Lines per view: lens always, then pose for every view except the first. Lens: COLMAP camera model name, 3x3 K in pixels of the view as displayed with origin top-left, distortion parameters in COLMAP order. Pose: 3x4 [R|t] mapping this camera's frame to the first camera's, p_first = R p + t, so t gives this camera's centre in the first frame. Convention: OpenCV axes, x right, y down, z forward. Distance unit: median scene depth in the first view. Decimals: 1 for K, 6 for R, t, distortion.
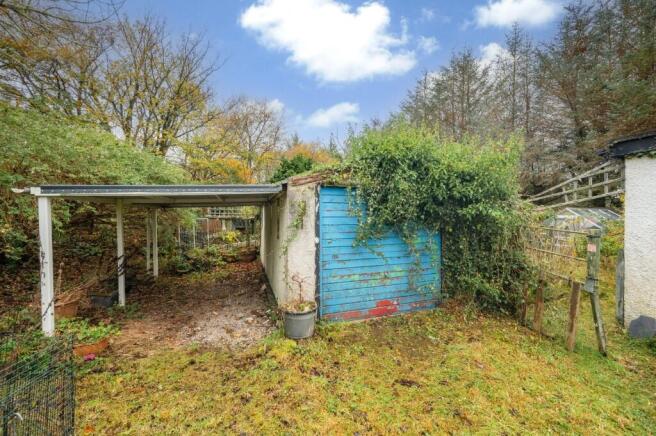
lens RADIAL K [[265.2, 0, 329.4], [0, 265.2, 218.1], [0, 0, 1]] dist [-0.001304, -0.000070]
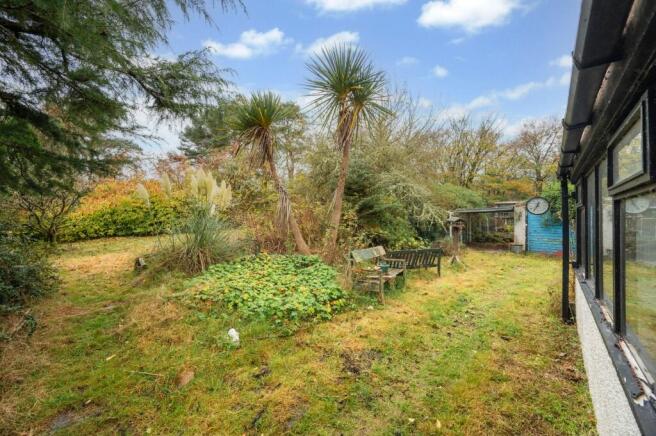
lens RADIAL K [[265.2, 0, 329.6], [0, 265.2, 217.1], [0, 0, 1]] dist [-0.001304, -0.000070]
pose [[0.512850, -0.001453, -0.858477, 0.623987], [-0.003001, 0.999989, -0.003485, 0.005912], [0.858473, 0.004364, 0.512840, -1.101280]]
